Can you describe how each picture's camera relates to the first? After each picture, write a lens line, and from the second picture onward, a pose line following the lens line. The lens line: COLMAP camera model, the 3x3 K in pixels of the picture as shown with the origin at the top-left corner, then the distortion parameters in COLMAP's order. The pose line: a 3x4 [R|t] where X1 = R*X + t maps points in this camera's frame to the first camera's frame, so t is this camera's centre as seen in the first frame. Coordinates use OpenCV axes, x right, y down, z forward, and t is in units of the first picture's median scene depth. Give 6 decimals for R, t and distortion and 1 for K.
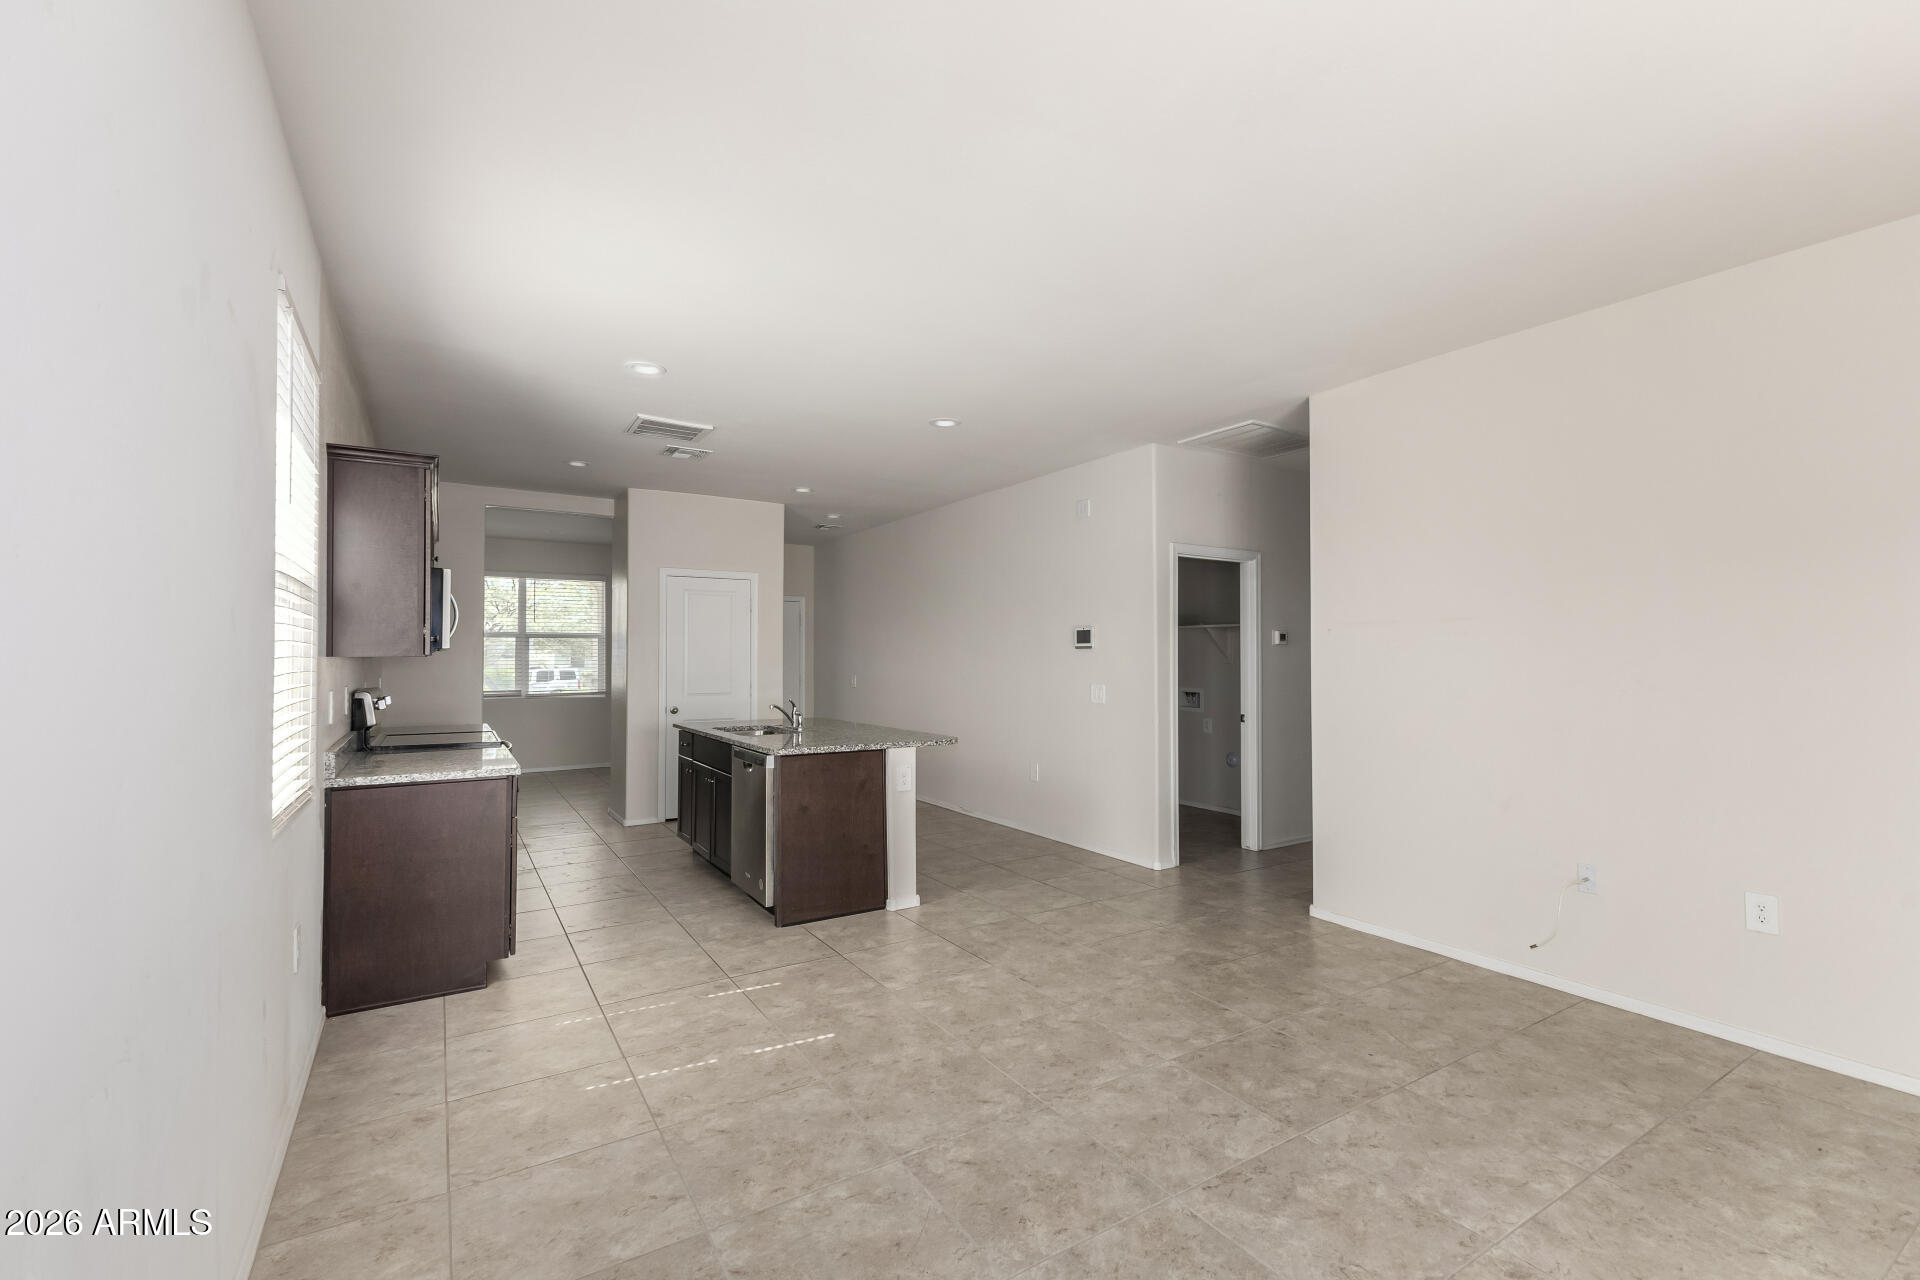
lens RADIAL K [[835.6, 0, 971.7], [0, 835.6, 654.7], [0, 0, 1]] dist [0.018325, -0.003880]
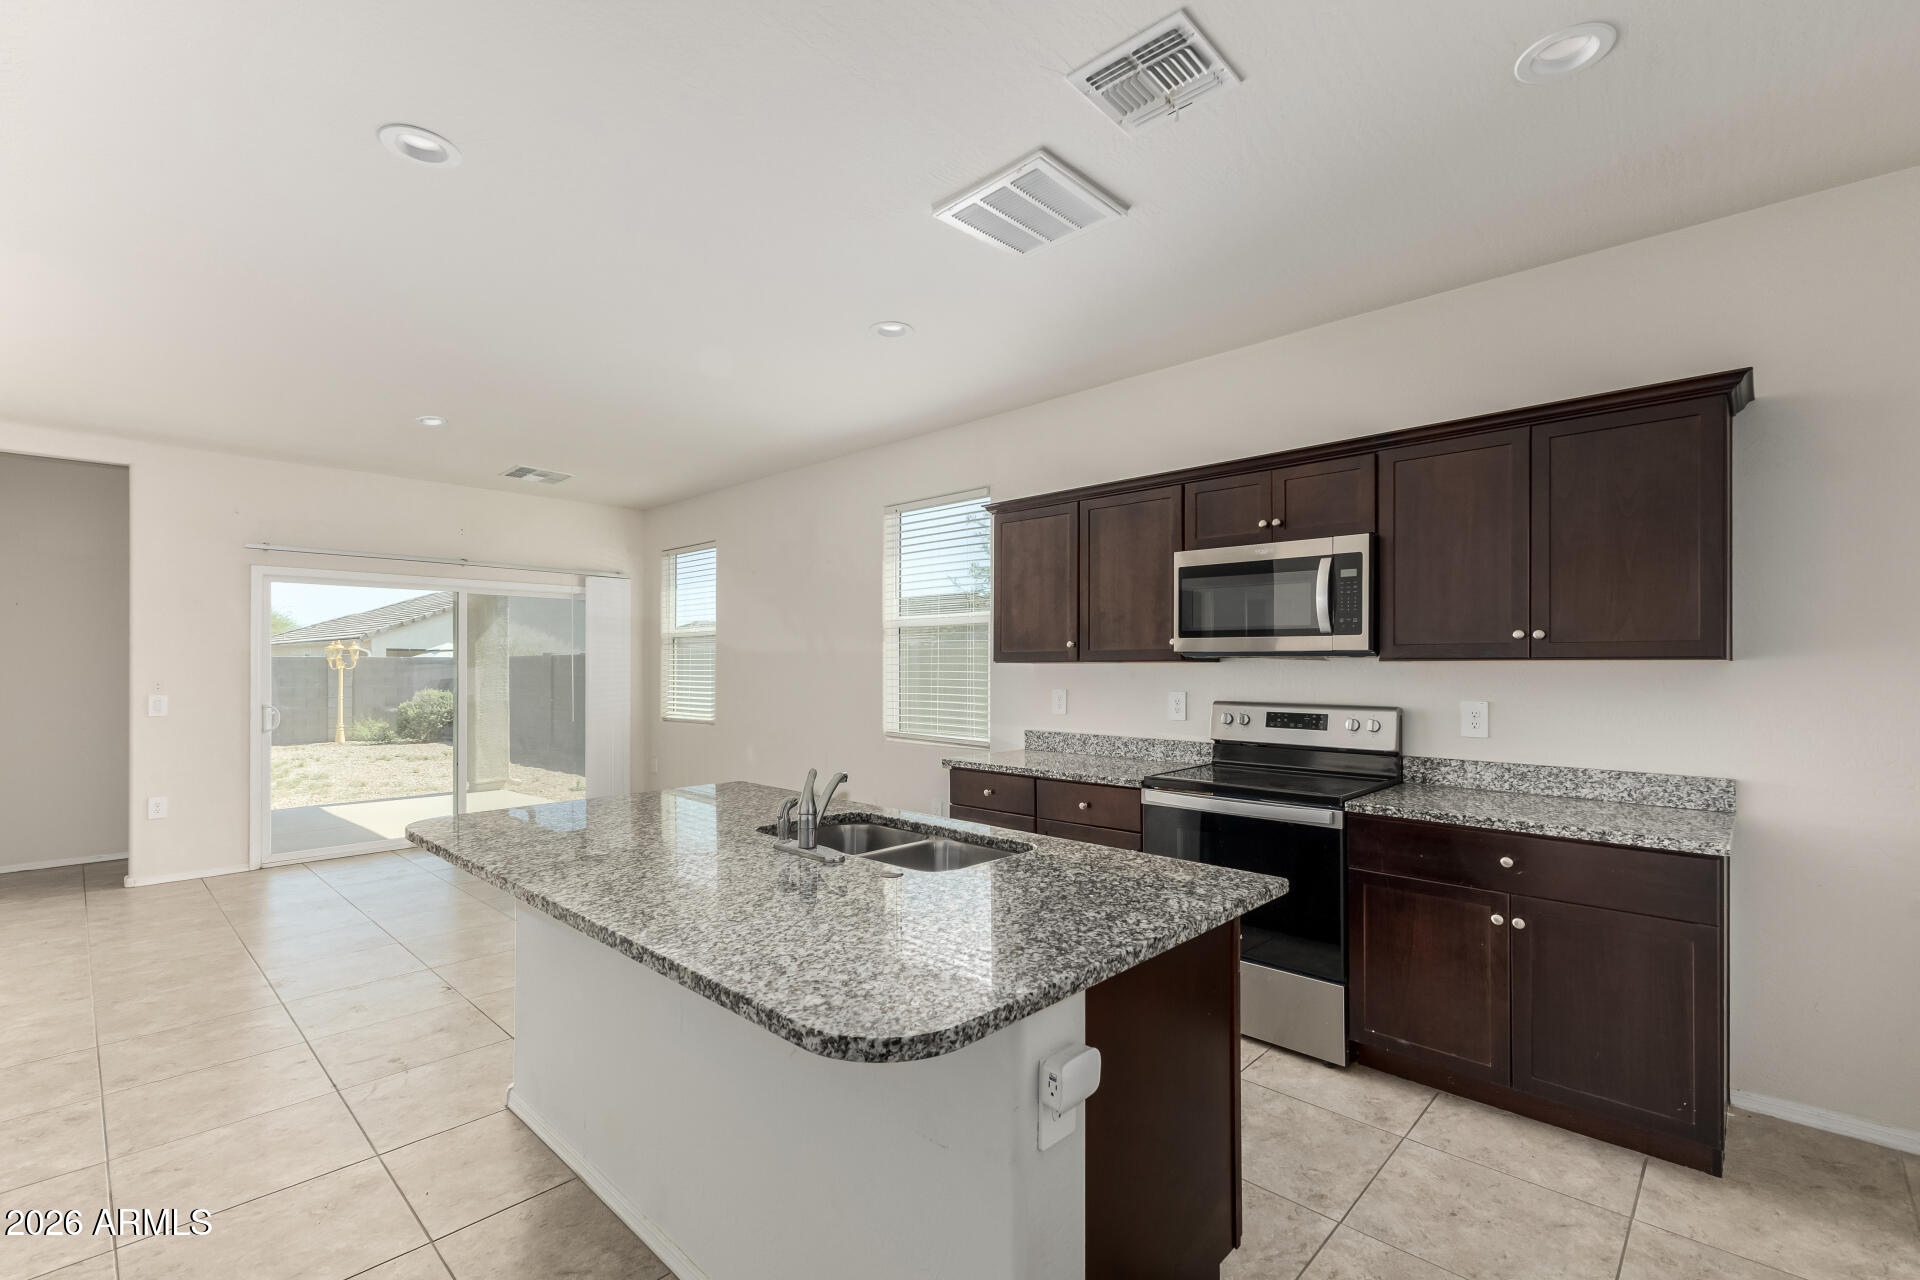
lens RADIAL K [[835.6, 0, 945.2], [0, 835.6, 654.2], [0, 0, 1]] dist [0.018325, -0.003880]
pose [[-0.974100, -0.004562, -0.226070, -0.314707], [-0.000647, 0.999849, -0.017389, 0.012301], [0.226115, -0.016793, -0.973956, 2.374216]]
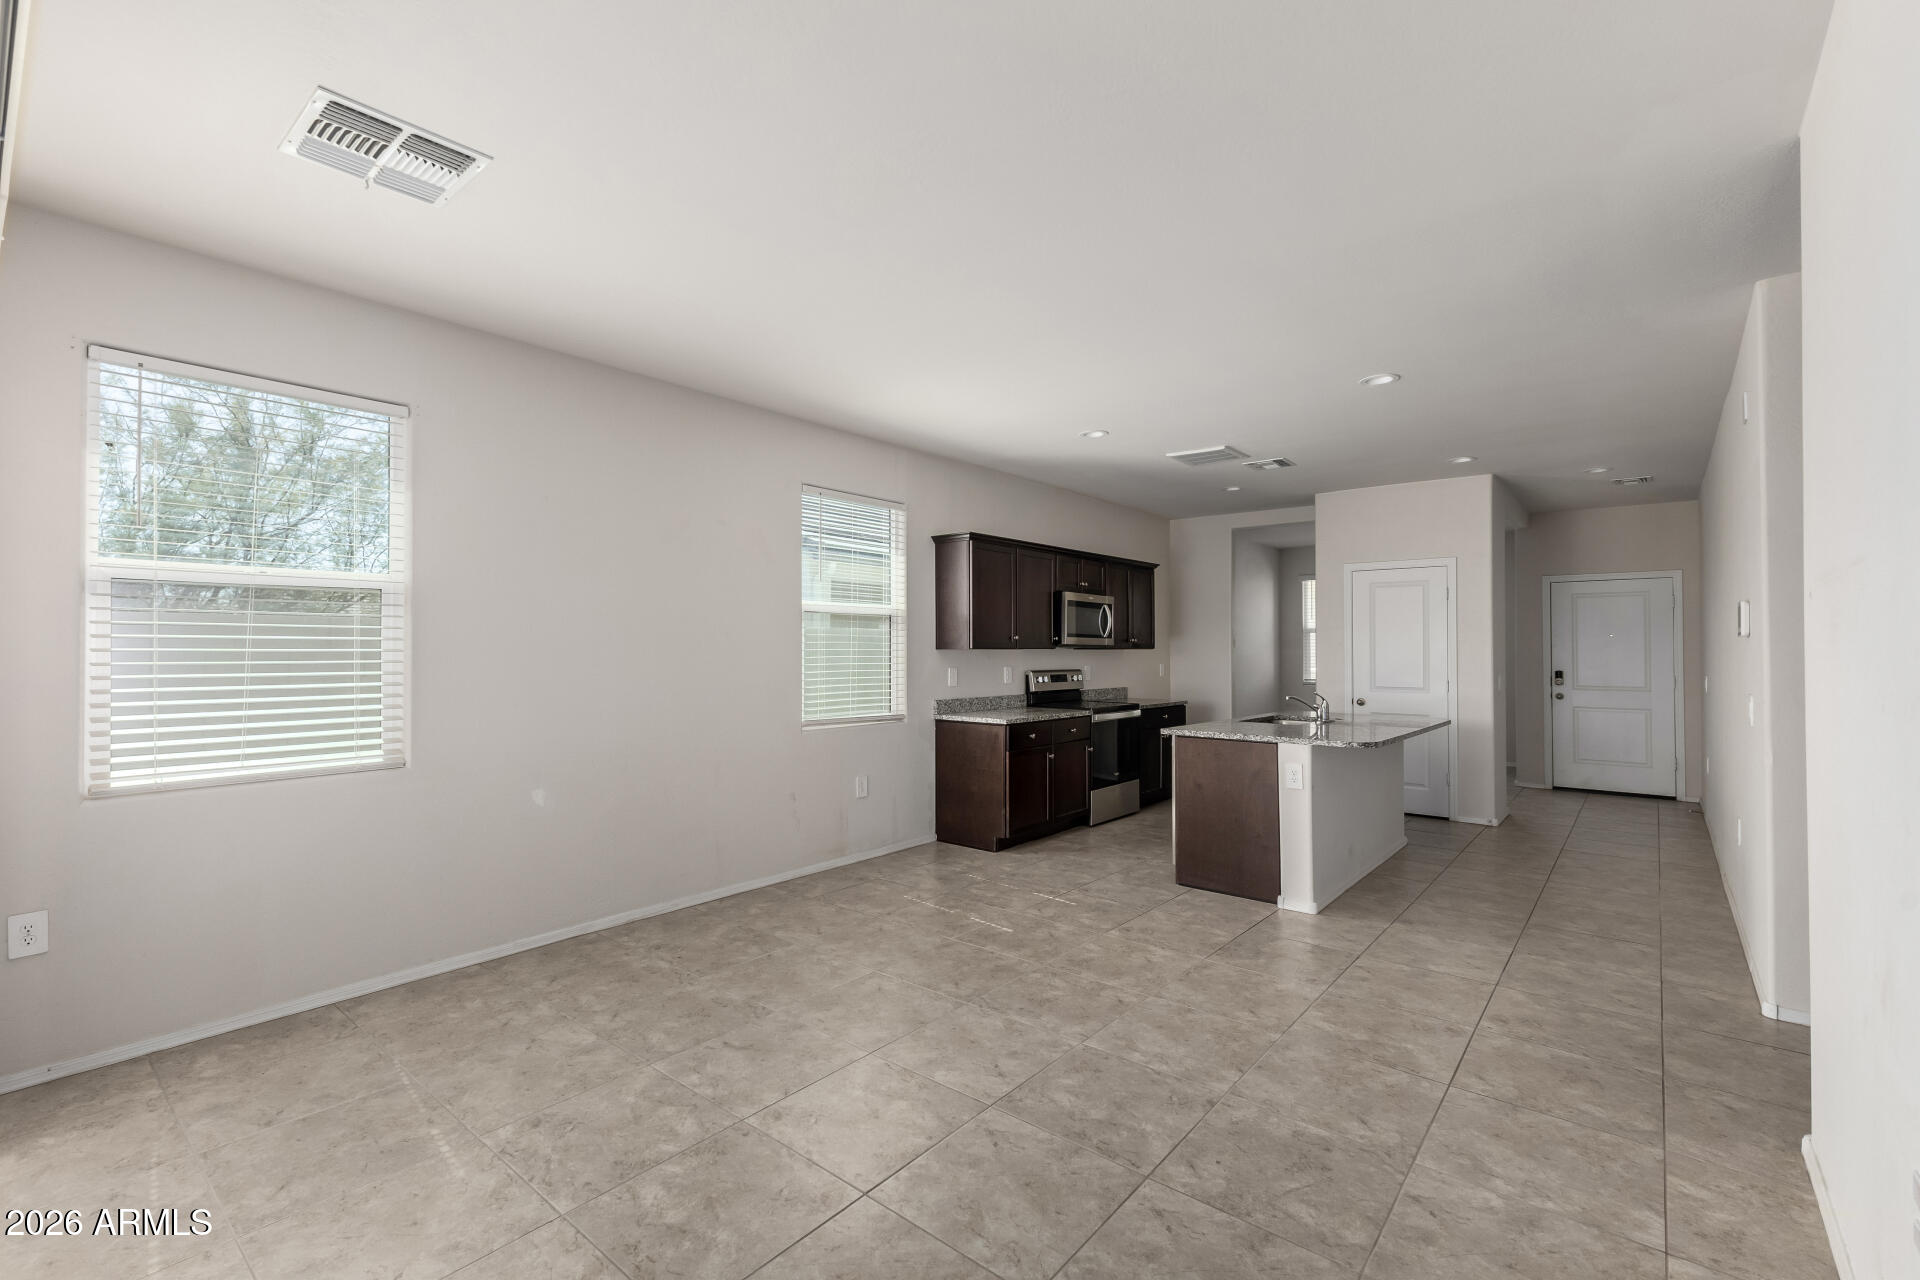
lens RADIAL K [[835.6, 0, 954.6], [0, 835.6, 646.6], [0, 0, 1]] dist [0.018325, -0.003880]
pose [[0.294331, -0.006299, -0.955683, 1.056328], [0.002935, 0.999980, -0.005687, 0.006830], [0.955699, -0.001131, 0.294344, 0.502653]]
